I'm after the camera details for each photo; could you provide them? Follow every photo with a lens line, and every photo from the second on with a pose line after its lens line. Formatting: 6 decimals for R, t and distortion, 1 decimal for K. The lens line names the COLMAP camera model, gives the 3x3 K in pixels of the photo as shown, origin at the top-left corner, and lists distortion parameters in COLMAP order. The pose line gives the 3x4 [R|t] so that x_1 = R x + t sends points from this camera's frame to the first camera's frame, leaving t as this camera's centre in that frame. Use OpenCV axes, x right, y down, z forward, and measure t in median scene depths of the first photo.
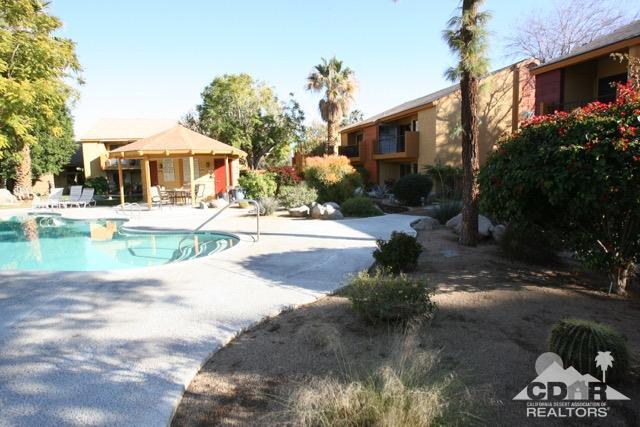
lens RADIAL K [[362.3, 0, 320.0], [0, 362.3, 213.5], [0, 0, 1]] dist [-0.076778, 0.034704]
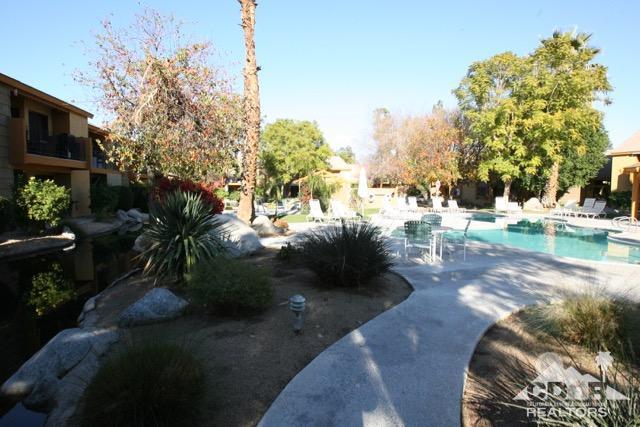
lens RADIAL K [[362.3, 0, 320.0], [0, 362.3, 213.5], [0, 0, 1]] dist [-0.076778, 0.034704]
pose [[0.260441, 0.084816, -0.961757, 0.147865], [-0.118145, 0.991447, 0.055441, 0.007493], [0.958234, 0.099188, 0.268234, -0.102763]]
